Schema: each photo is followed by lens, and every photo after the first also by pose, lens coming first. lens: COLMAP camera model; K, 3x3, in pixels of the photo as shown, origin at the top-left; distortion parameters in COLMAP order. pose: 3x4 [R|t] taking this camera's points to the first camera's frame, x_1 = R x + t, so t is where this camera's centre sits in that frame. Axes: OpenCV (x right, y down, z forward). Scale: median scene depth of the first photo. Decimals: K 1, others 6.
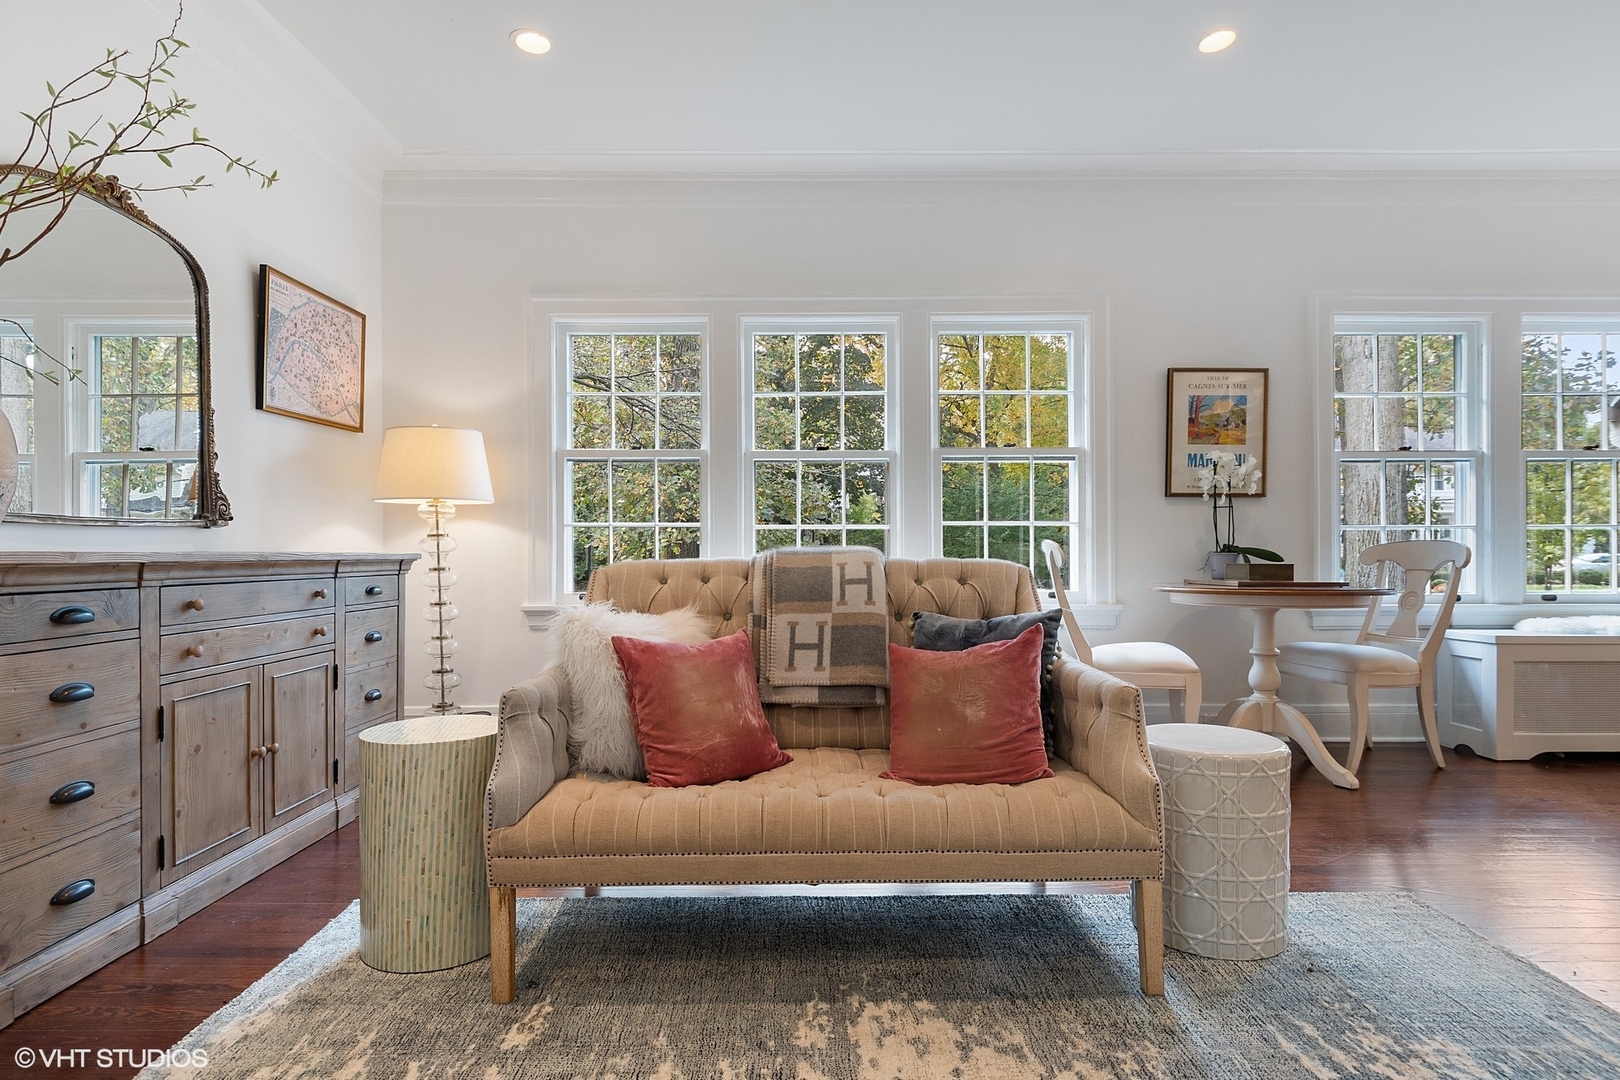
lens RADIAL K [[842.5, 0, 810.1], [0, 842.5, 547.3], [0, 0, 1]] dist [-0.001395, 0.001150]
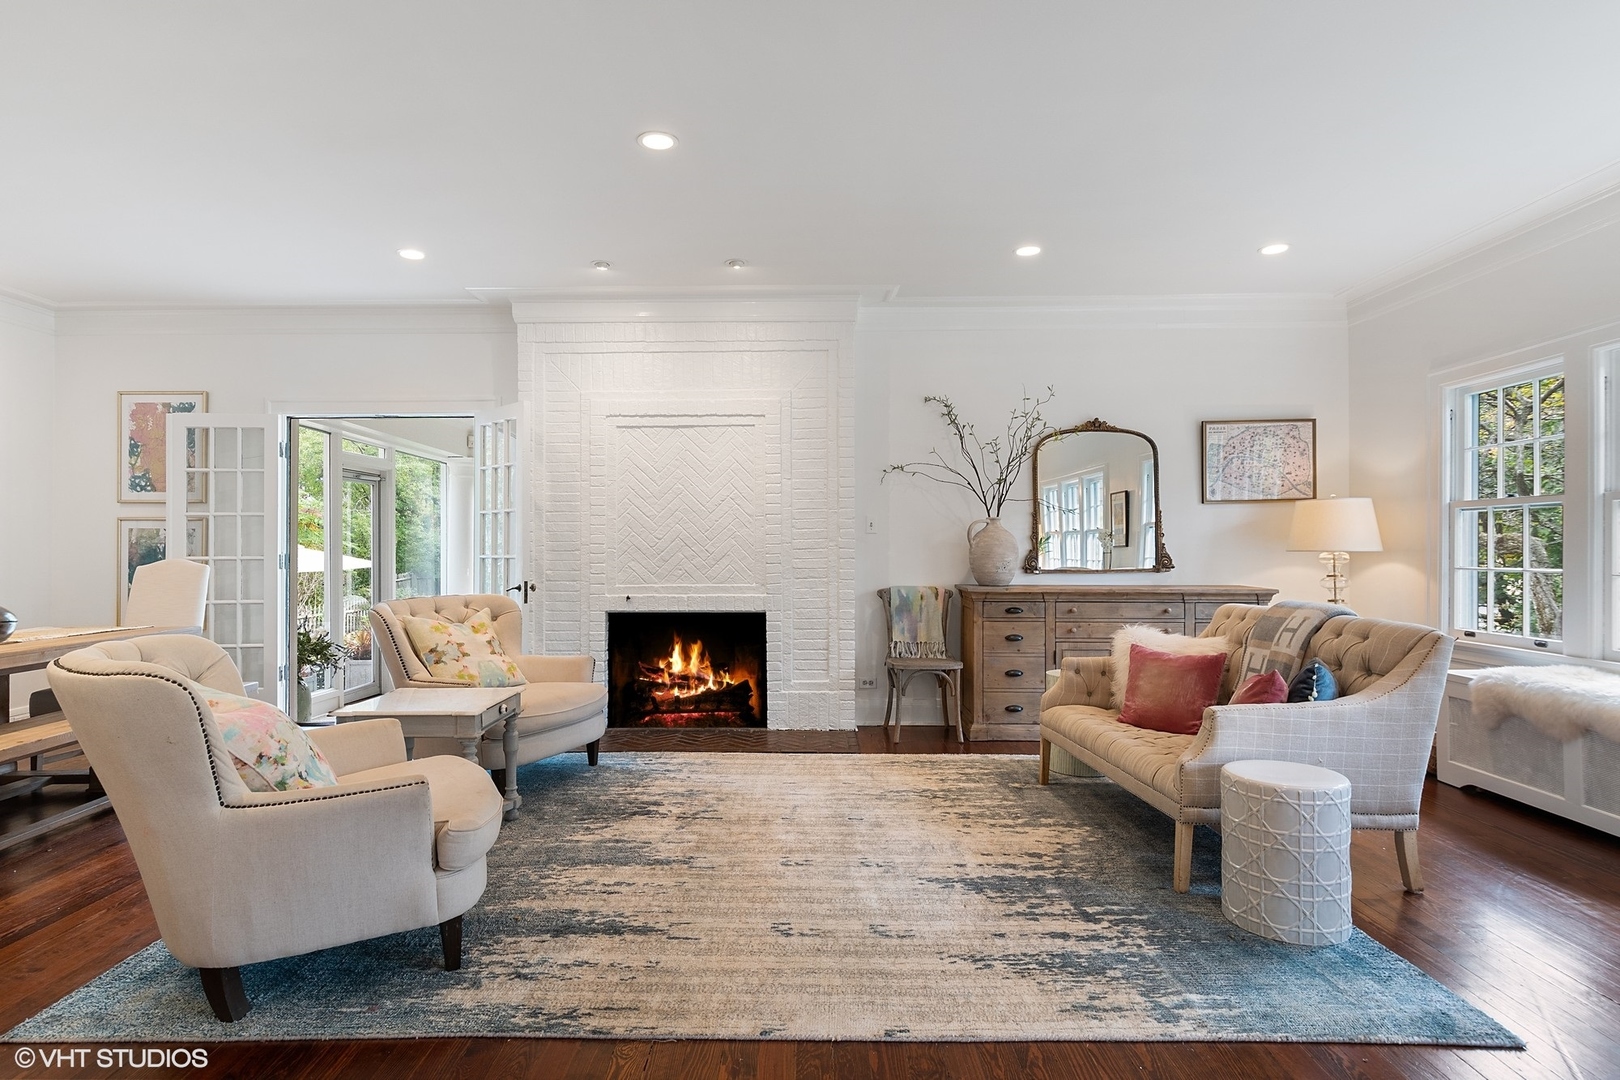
lens RADIAL K [[842.5, 0, 808.4], [0, 842.5, 546.5], [0, 0, 1]] dist [-0.001395, 0.001150]
pose [[-0.000842, -0.003671, -0.999993, 1.827025], [0.003012, 0.999989, -0.003673, -0.116726], [0.999995, -0.003015, -0.000830, 0.295966]]
